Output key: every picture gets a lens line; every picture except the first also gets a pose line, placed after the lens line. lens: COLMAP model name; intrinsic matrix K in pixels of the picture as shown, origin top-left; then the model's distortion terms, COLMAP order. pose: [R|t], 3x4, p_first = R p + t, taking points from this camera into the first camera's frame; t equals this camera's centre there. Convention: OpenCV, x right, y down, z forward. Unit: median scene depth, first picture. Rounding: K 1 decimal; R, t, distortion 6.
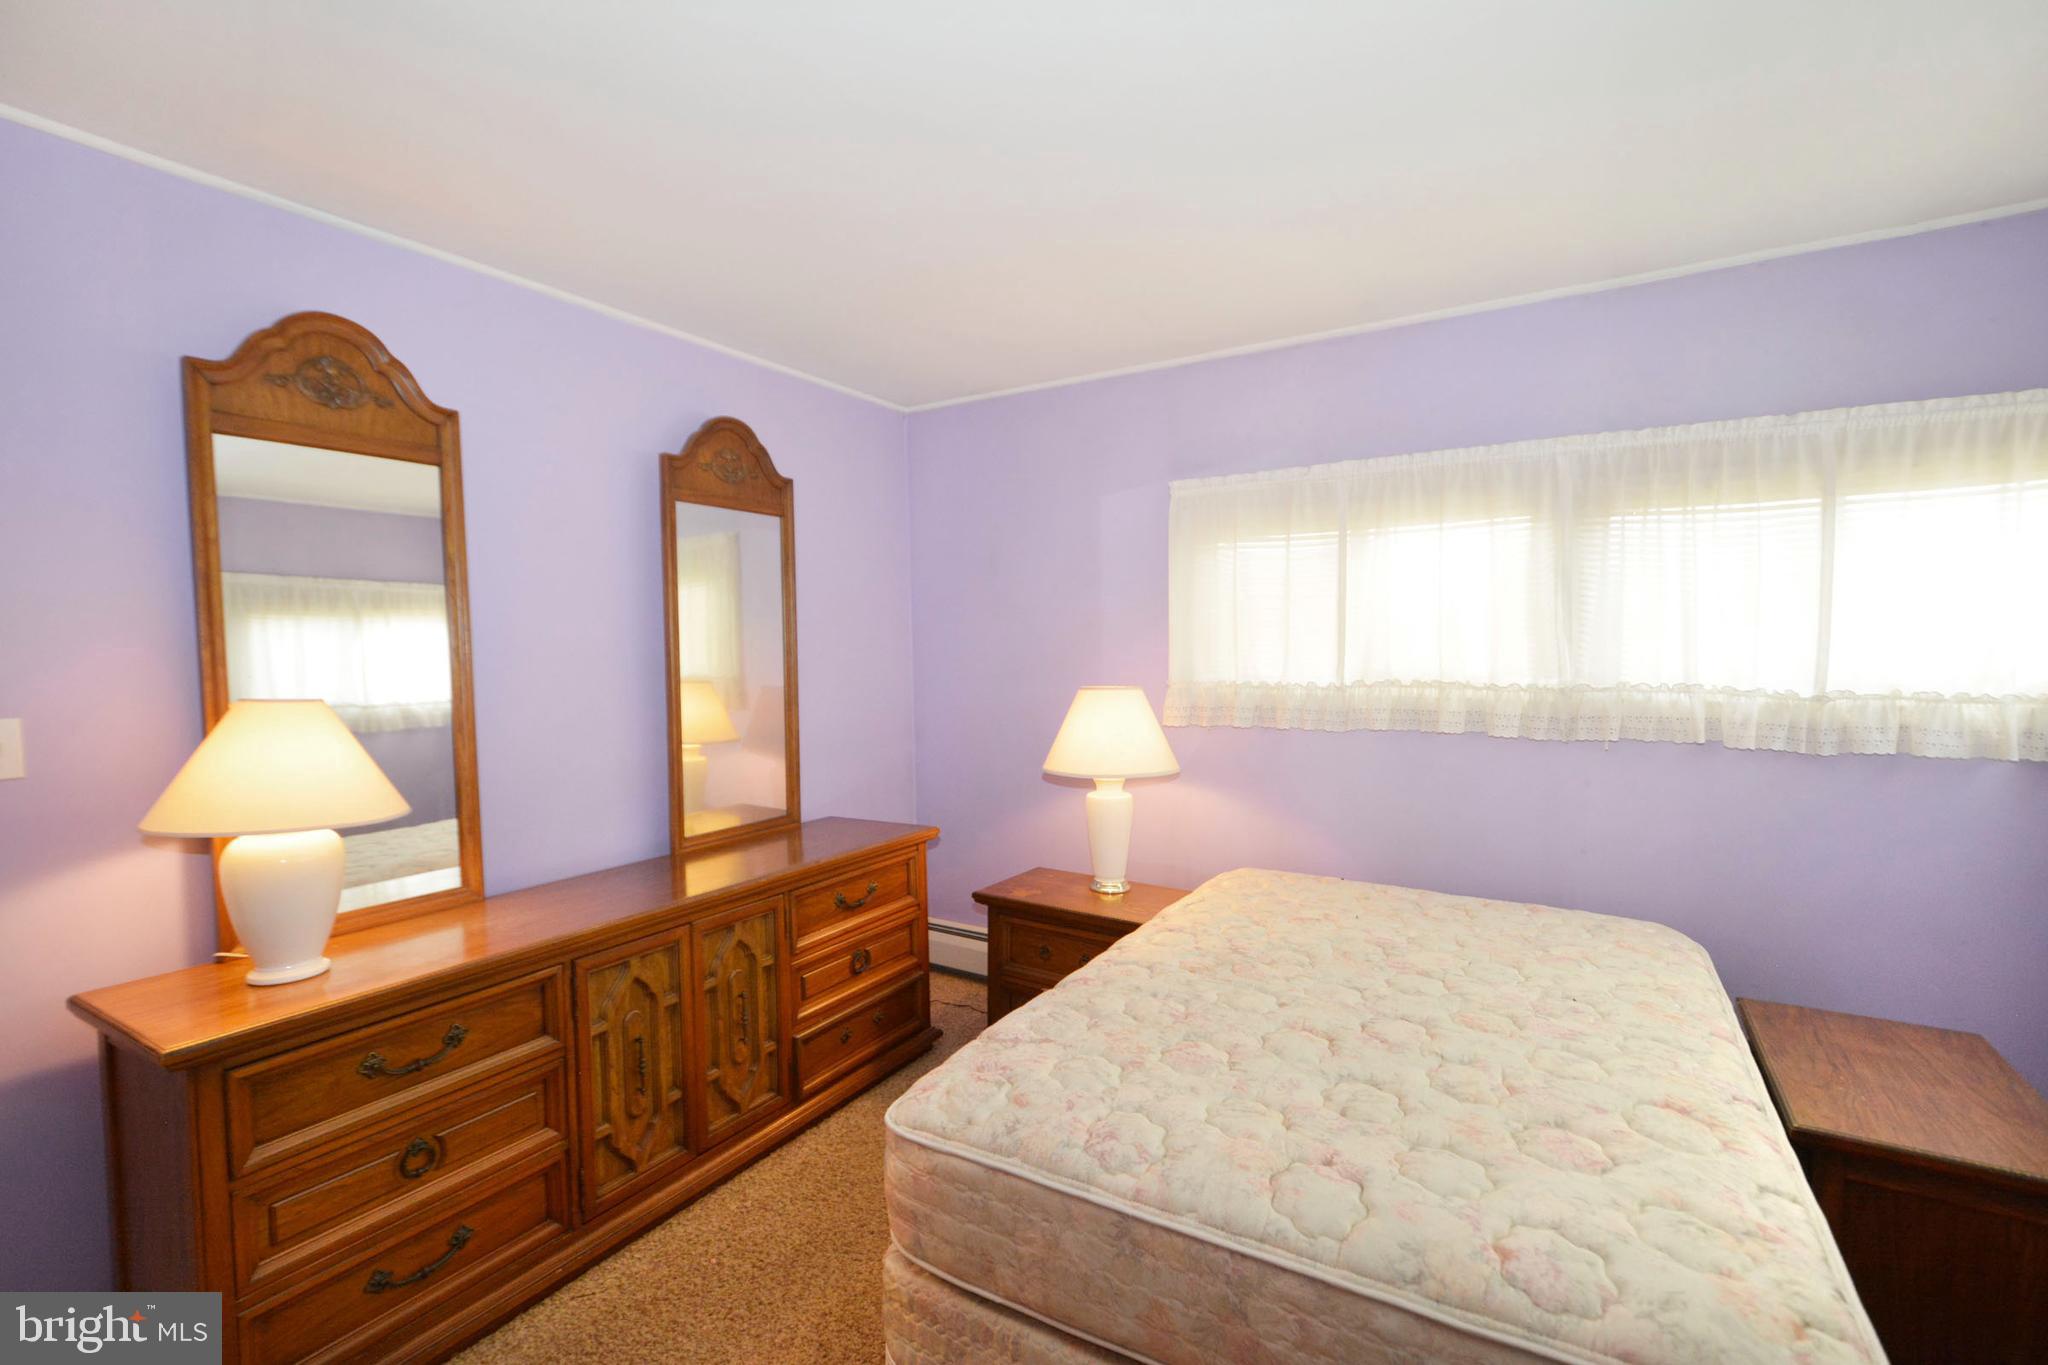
lens RADIAL K [[890.0, 0, 1029.0], [0, 890.0, 682.4], [0, 0, 1]] dist [-0.001147, -0.000428]
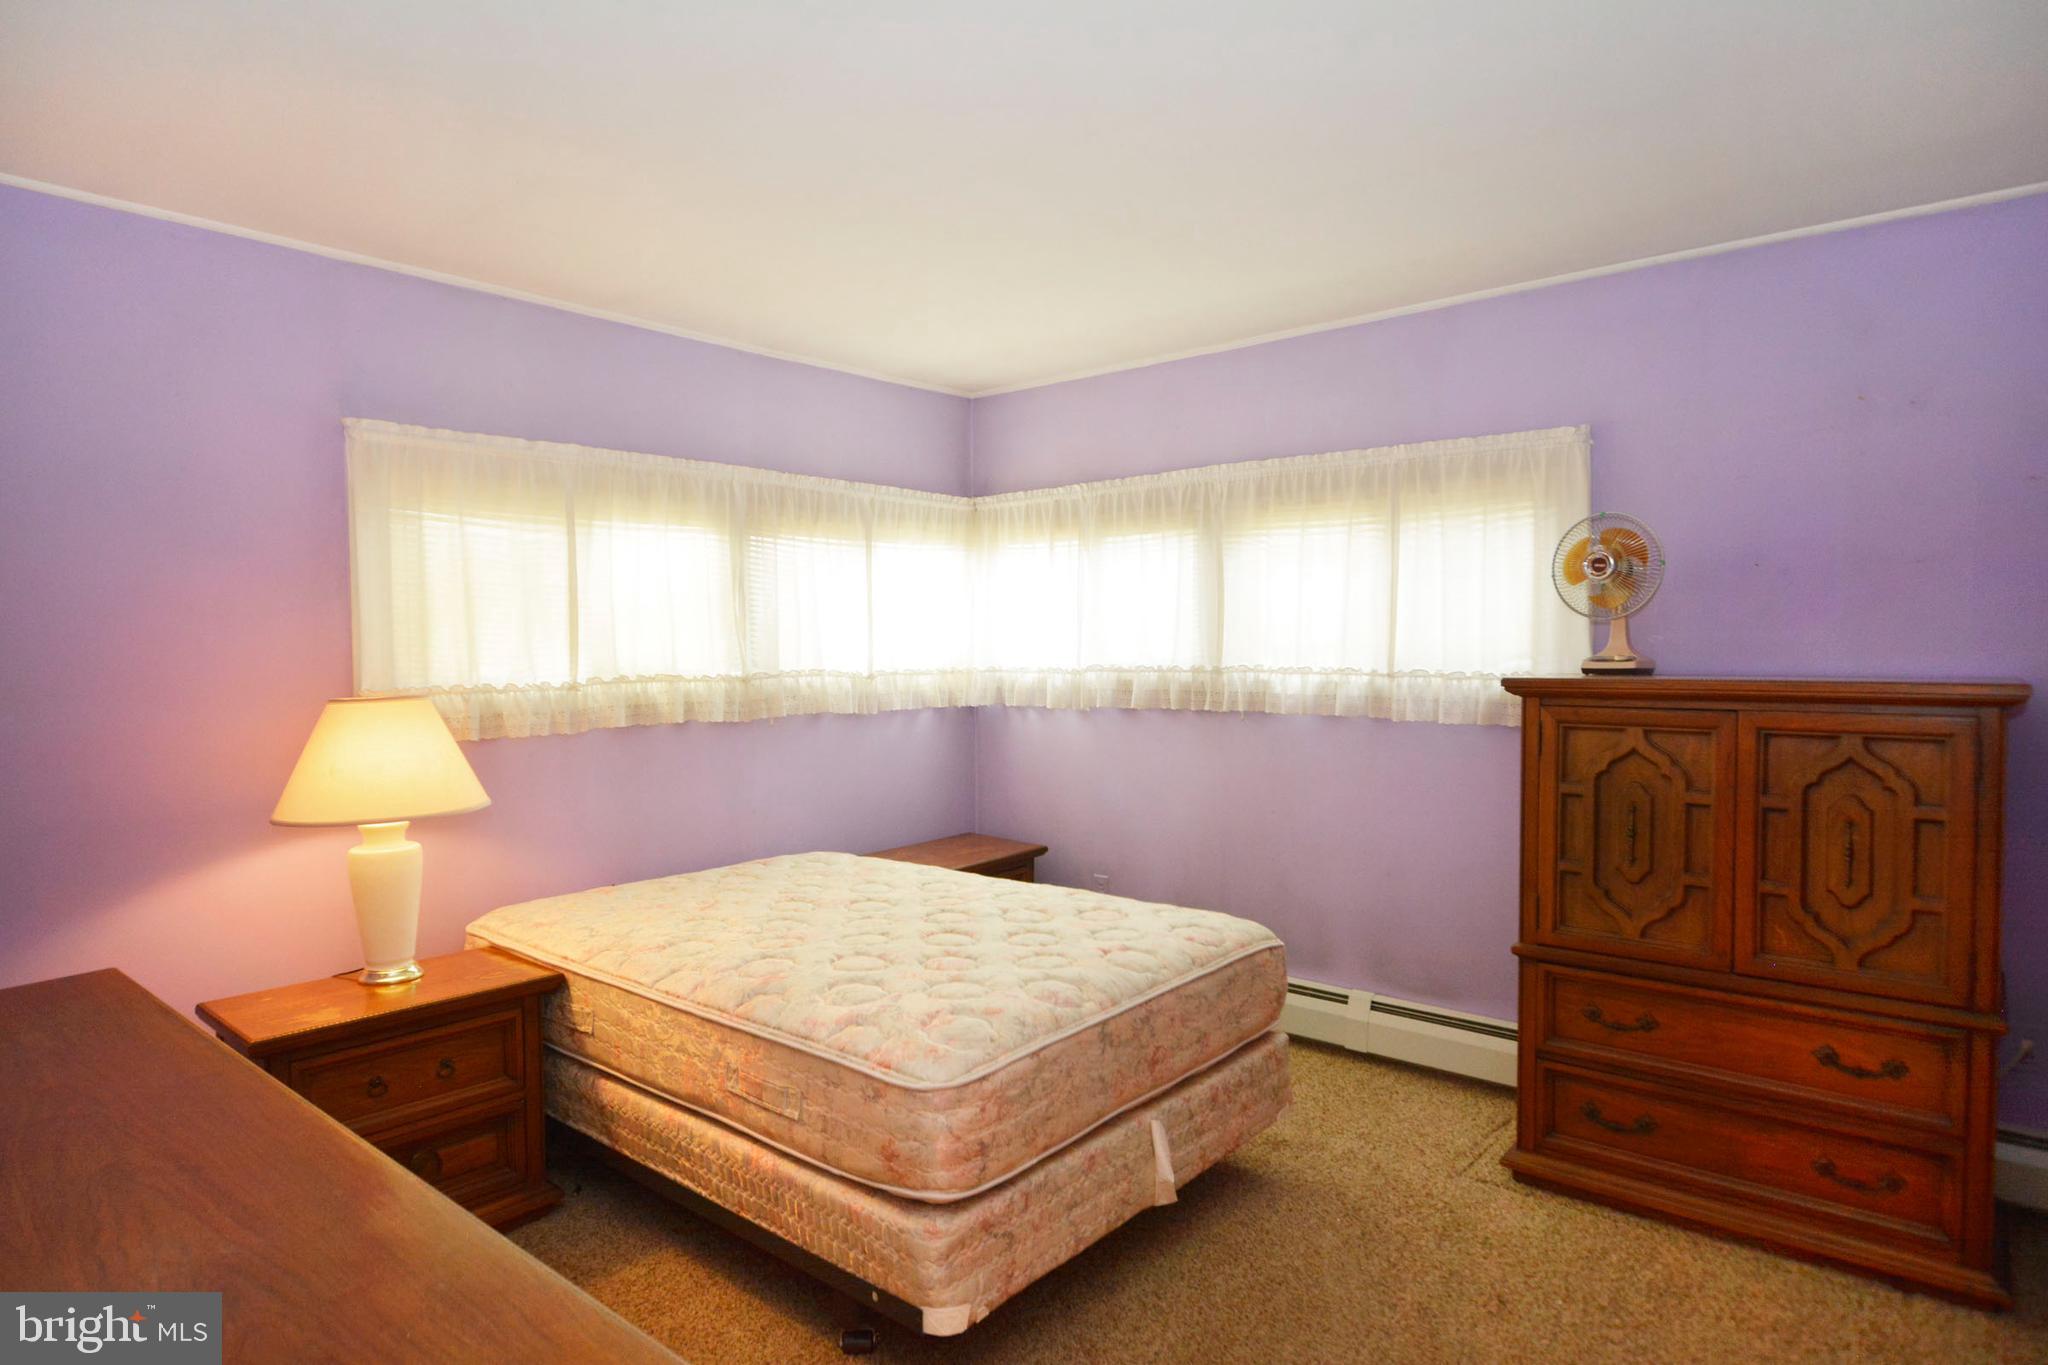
lens RADIAL K [[1135.8, 0, 1025.2], [0, 1135.8, 682.5], [0, 0, 1]] dist [-0.003700, -0.000131]
pose [[0.156881, -0.027765, 0.987227, -0.827154], [0.053431, 0.998379, 0.019588, 0.003992], [-0.986171, 0.049676, 0.158110, 0.390782]]
